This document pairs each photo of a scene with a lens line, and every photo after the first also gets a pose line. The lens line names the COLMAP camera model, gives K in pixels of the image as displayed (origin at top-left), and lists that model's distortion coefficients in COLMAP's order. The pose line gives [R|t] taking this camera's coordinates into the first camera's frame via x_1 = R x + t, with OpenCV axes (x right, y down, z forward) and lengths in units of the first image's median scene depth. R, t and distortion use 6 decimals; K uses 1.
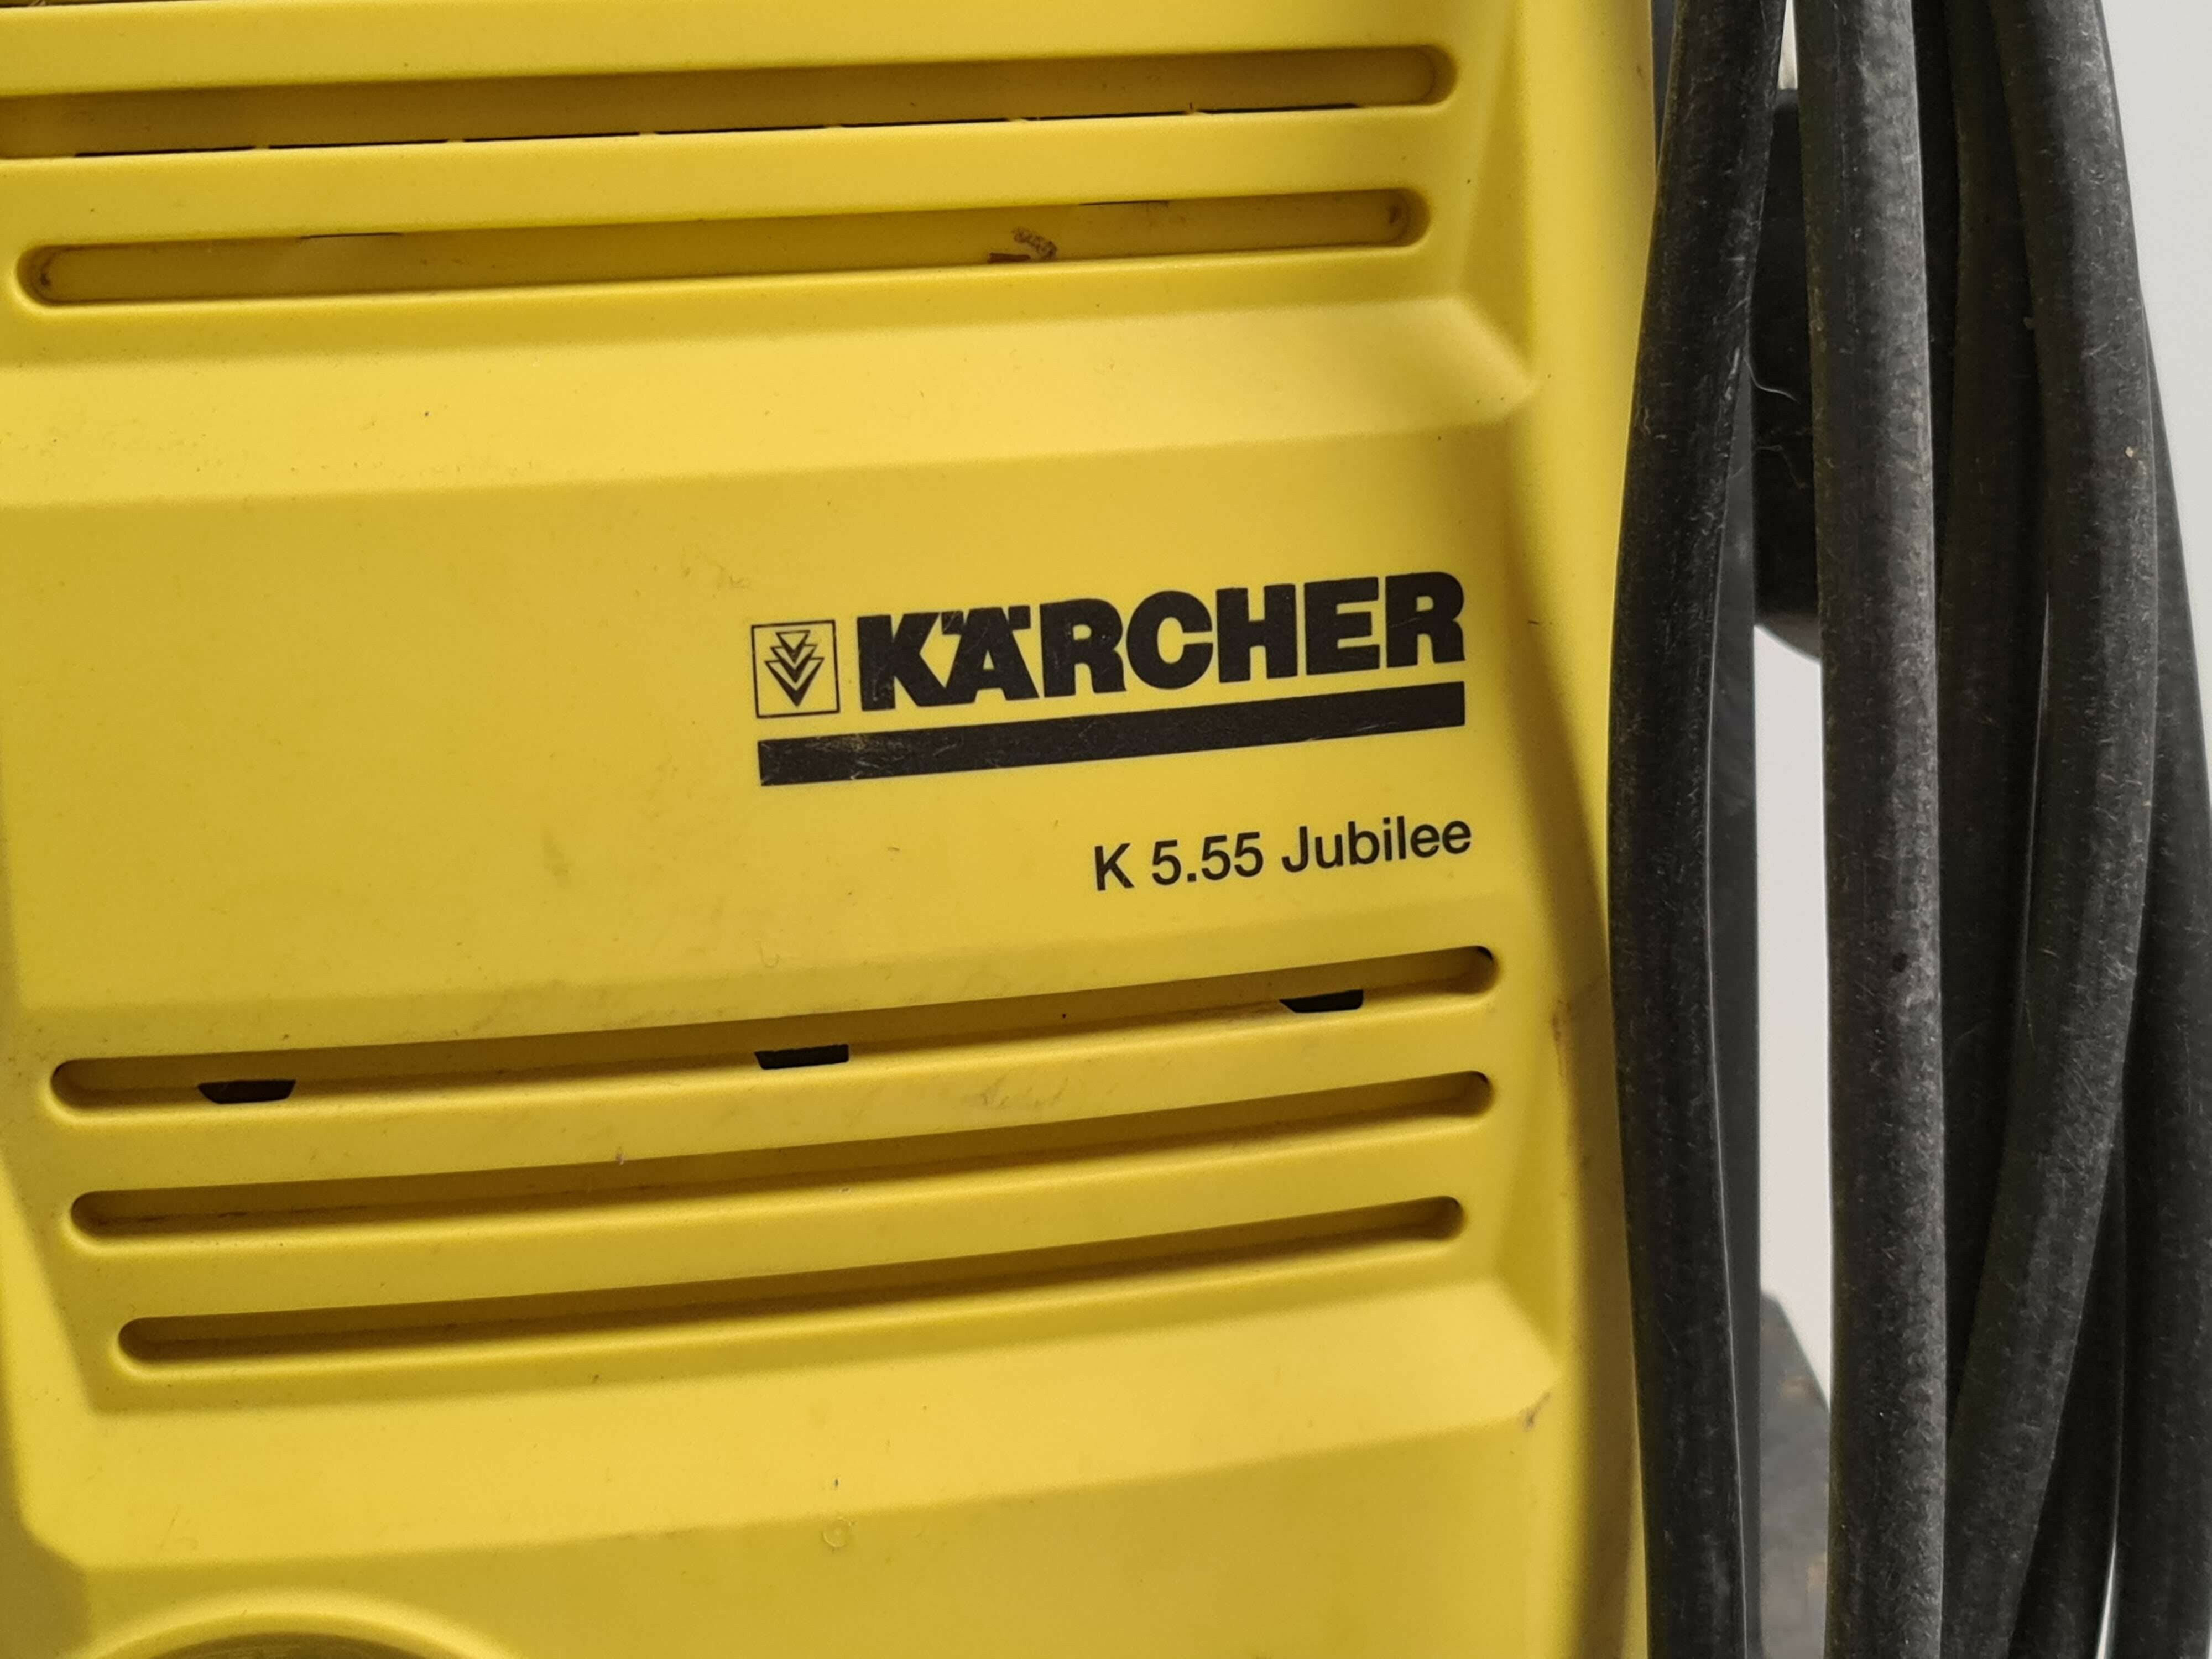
lens RADIAL K [[3440.3, 0, 1124.4], [0, 3440.3, 864.8], [0, 0, 1]] dist [0.065792, 0.000000]
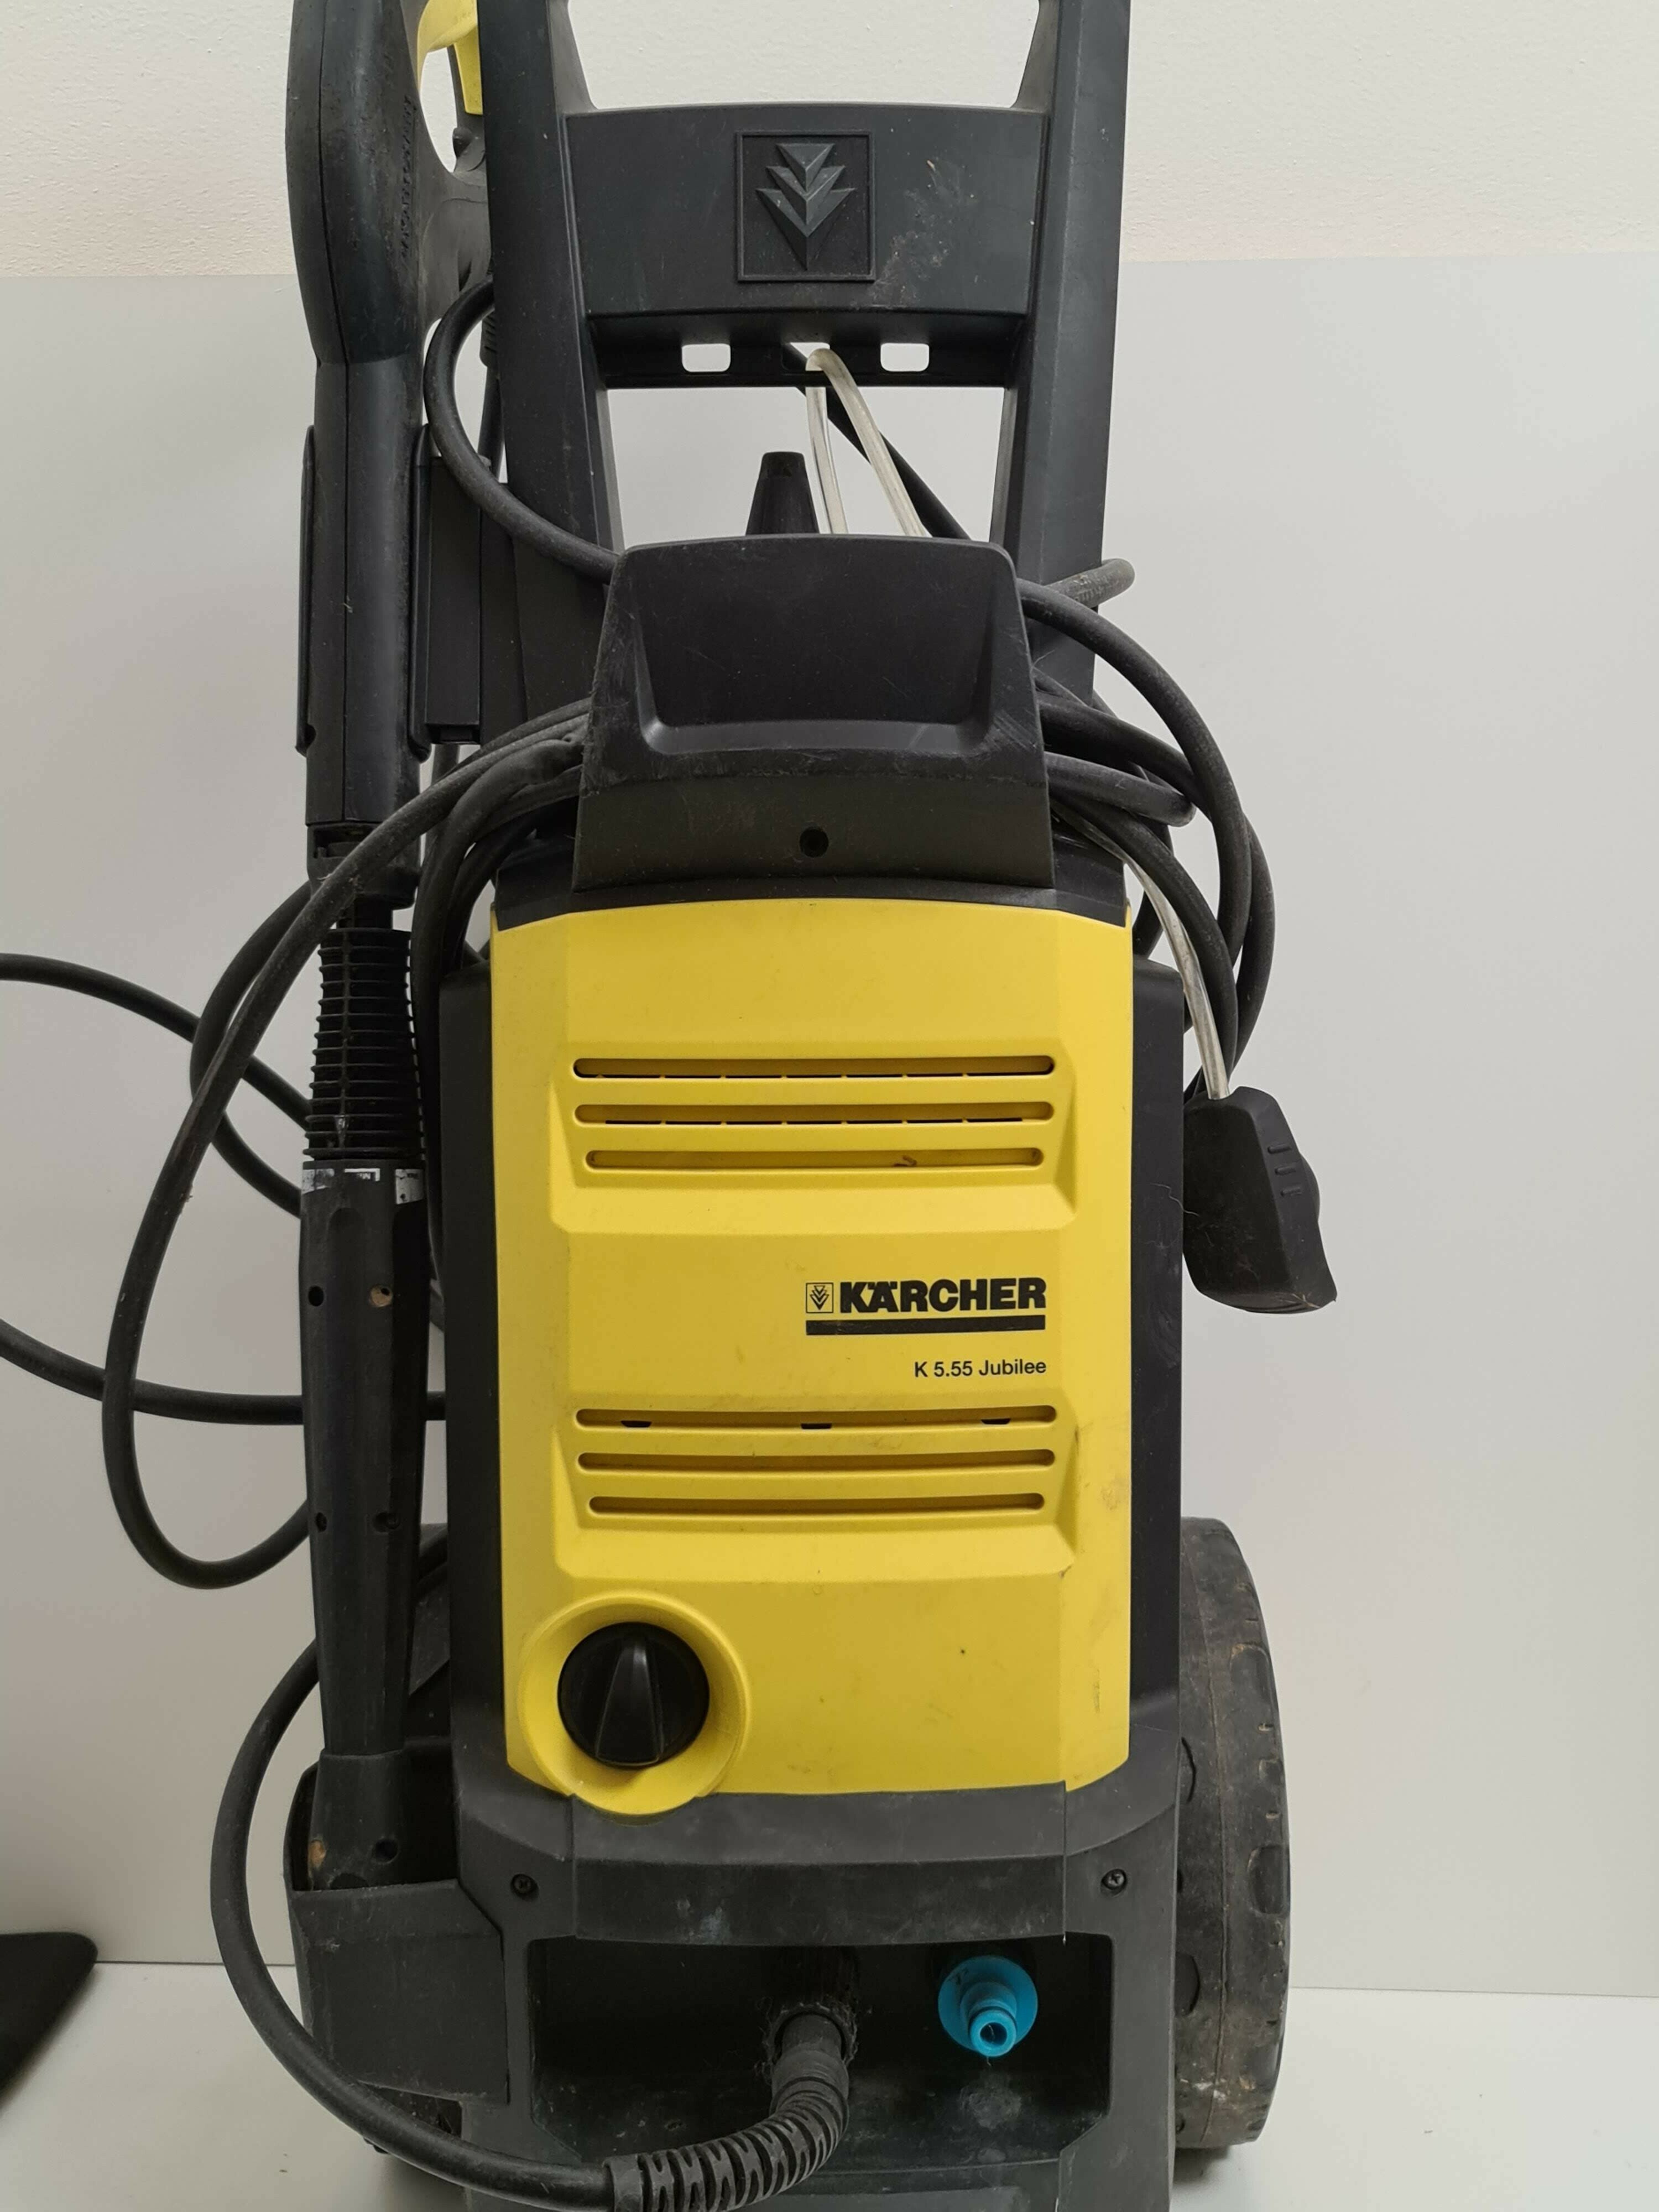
lens RADIAL K [[3440.3, 0, 808.1], [0, 3440.3, 974.6], [0, 0, 1]] dist [0.065792, 0.000000]
pose [[0.984937, 0.049937, -0.165544, 0.379668], [-0.067651, 0.992363, -0.103150, -0.024726], [0.159129, 0.112796, 0.980793, -2.004854]]
